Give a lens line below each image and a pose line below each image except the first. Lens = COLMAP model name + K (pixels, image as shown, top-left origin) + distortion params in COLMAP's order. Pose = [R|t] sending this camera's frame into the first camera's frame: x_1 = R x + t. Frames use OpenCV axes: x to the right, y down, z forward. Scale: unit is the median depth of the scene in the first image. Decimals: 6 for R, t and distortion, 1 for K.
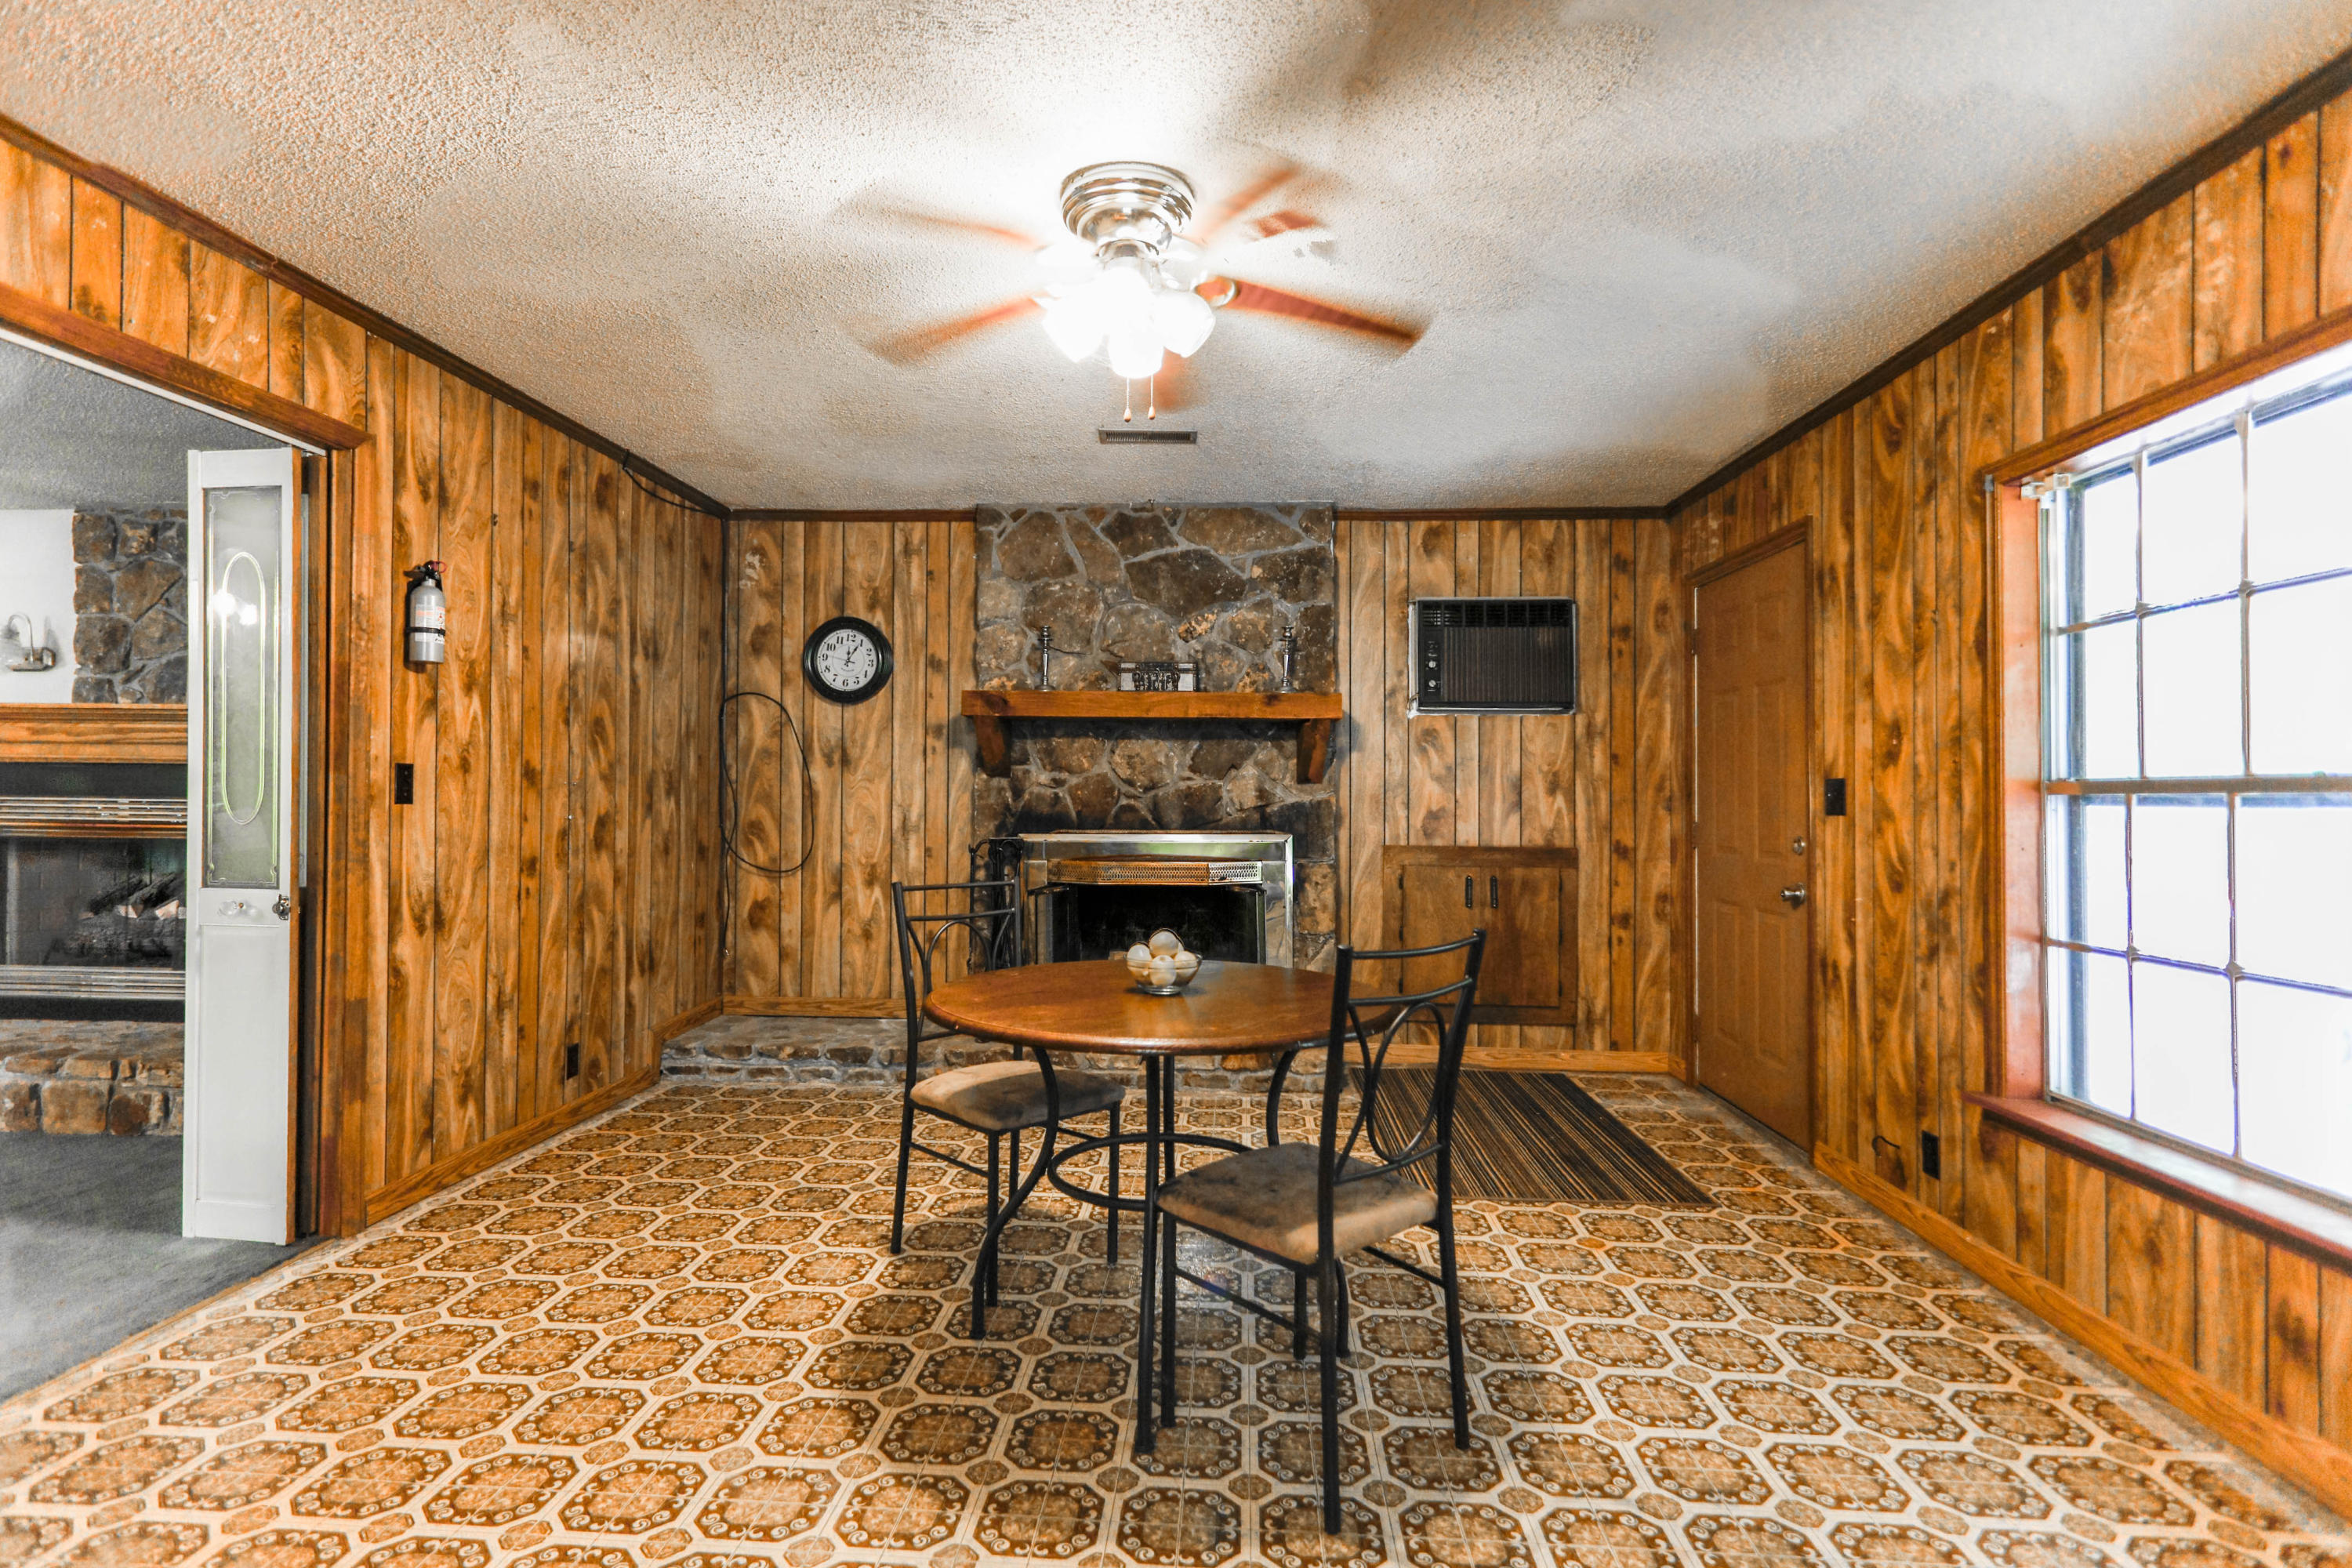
lens RADIAL K [[1163.5, 0, 1244.7], [0, 1163.5, 801.0], [0, 0, 1]] dist [0.004237, 0.000943]
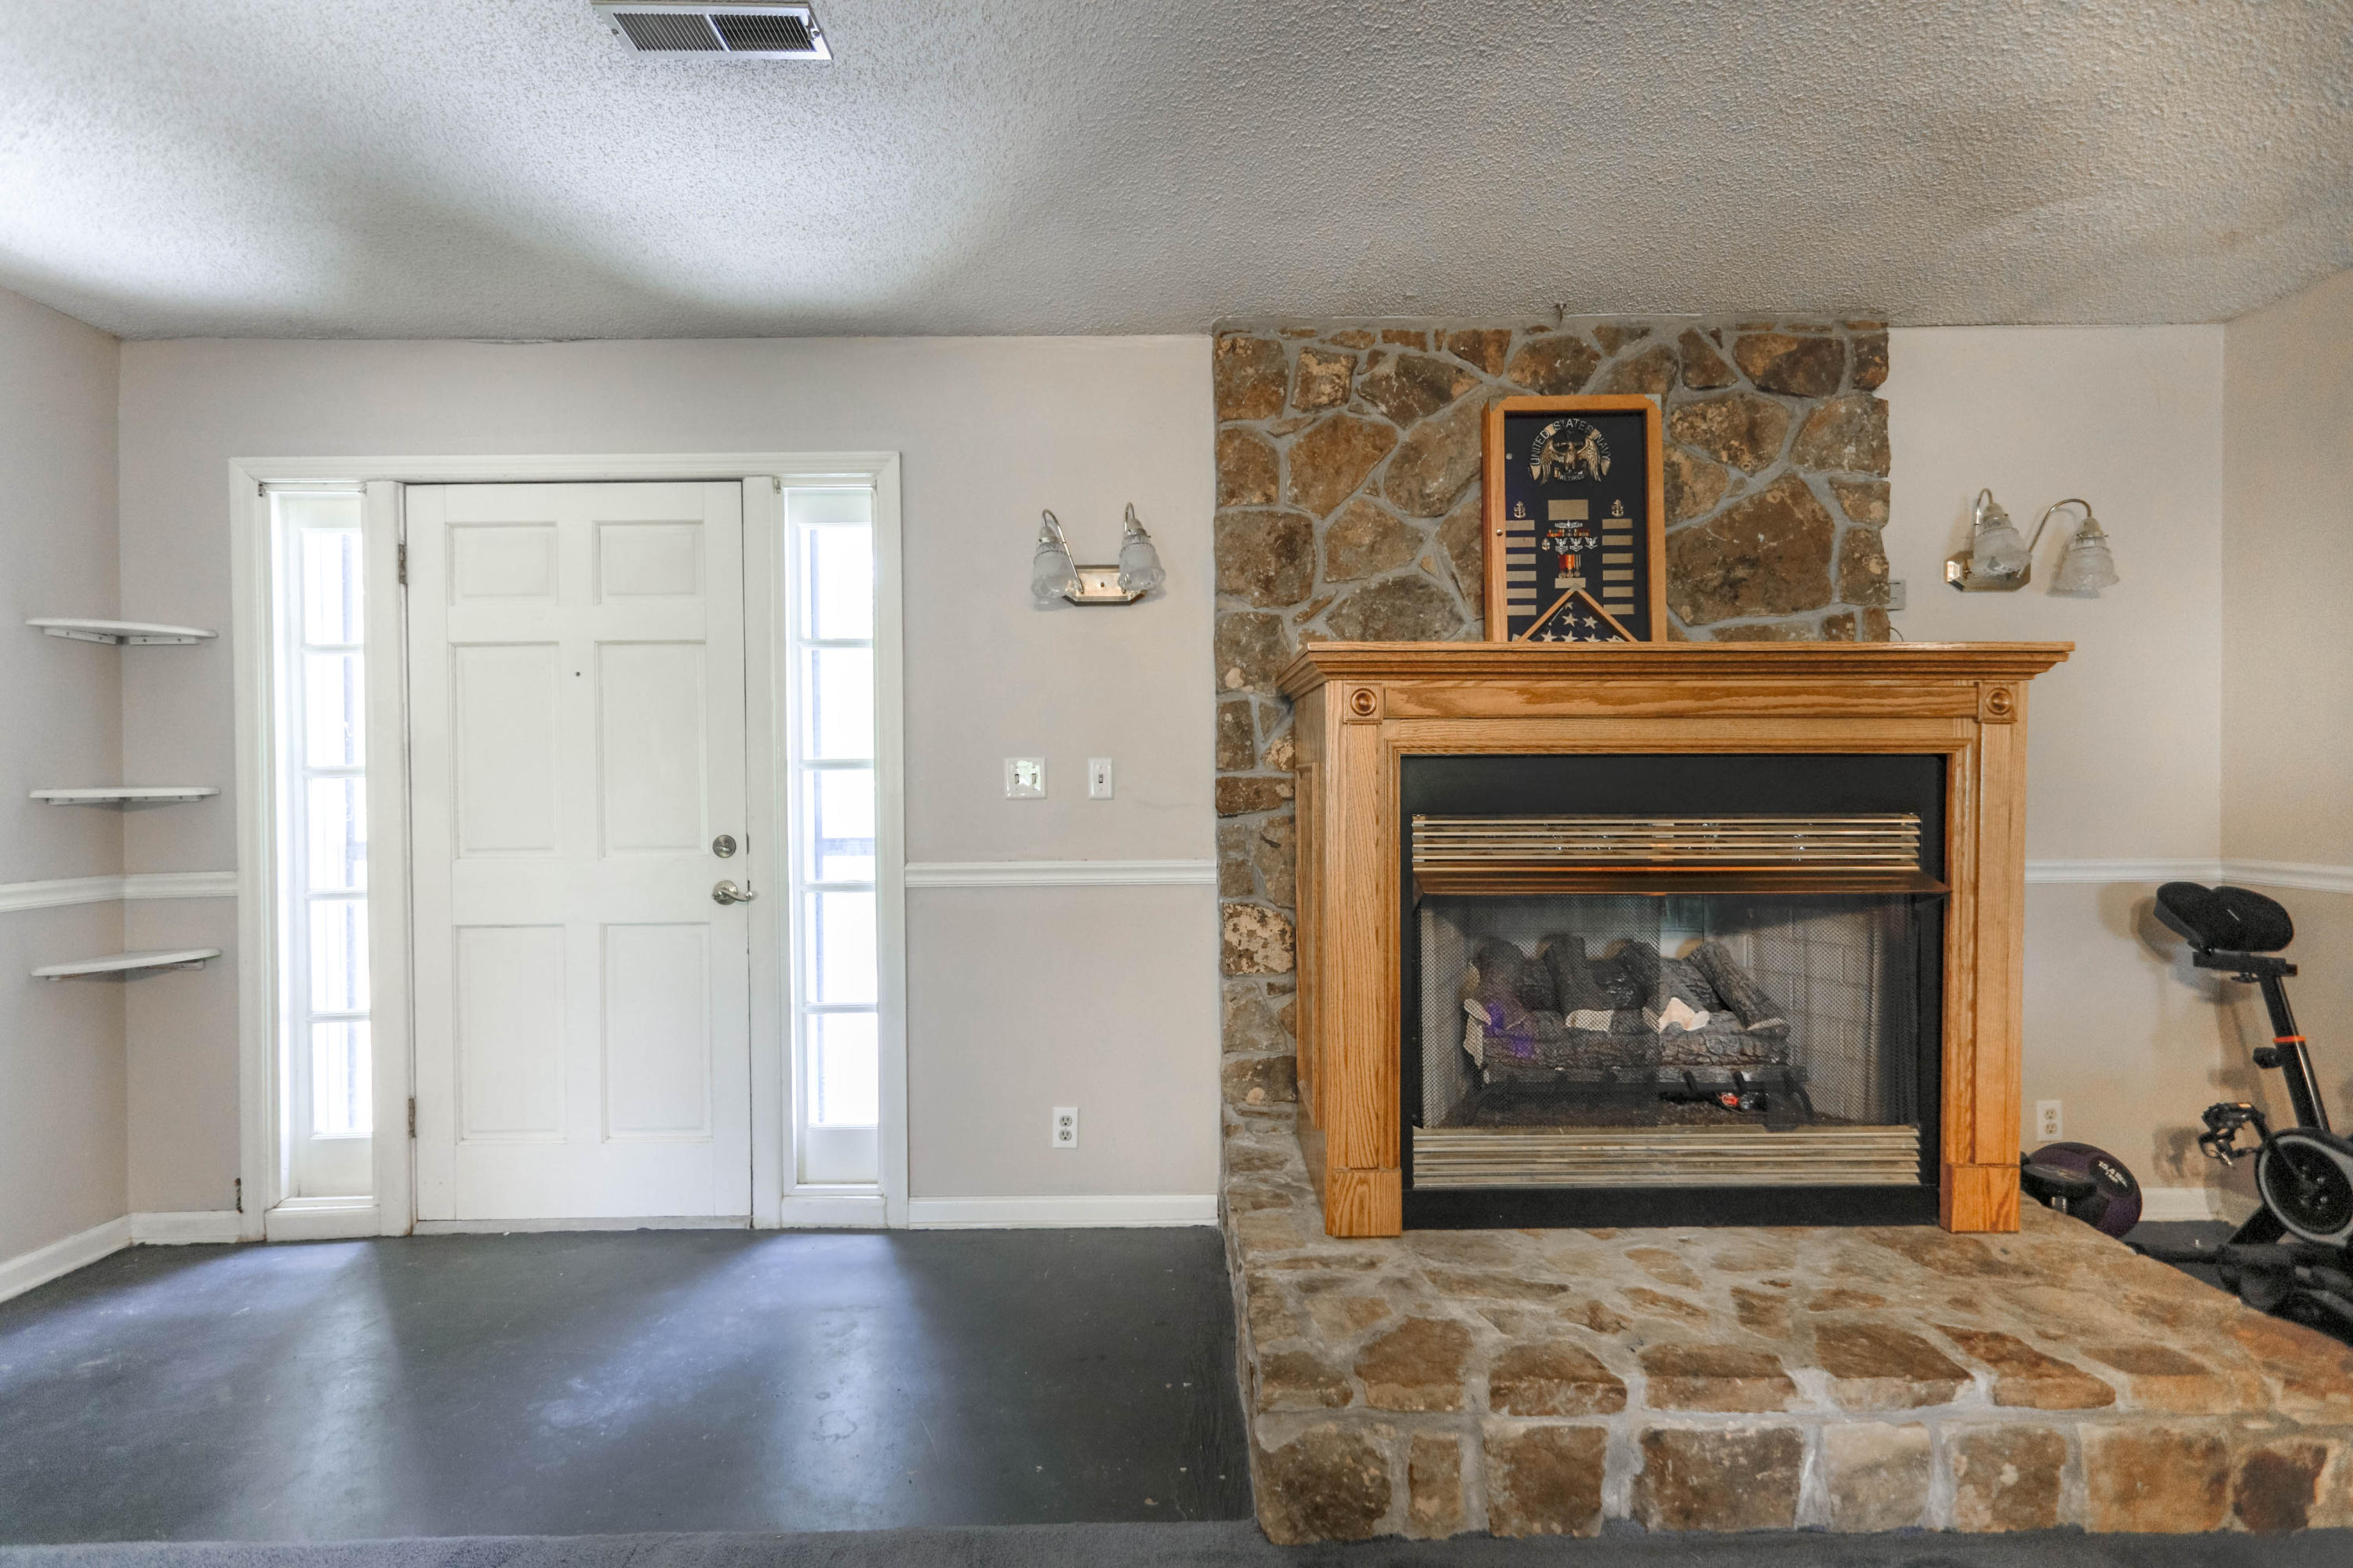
lens RADIAL K [[1117.0, 0, 1181.4], [0, 1117.0, 788.7], [0, 0, 1]] dist [0.001843, -0.000143]
pose [[0.997077, -0.014411, 0.075038, -1.110672], [0.012952, 0.999718, 0.019905, -0.028092], [-0.075304, -0.018875, 0.996982, 0.447474]]
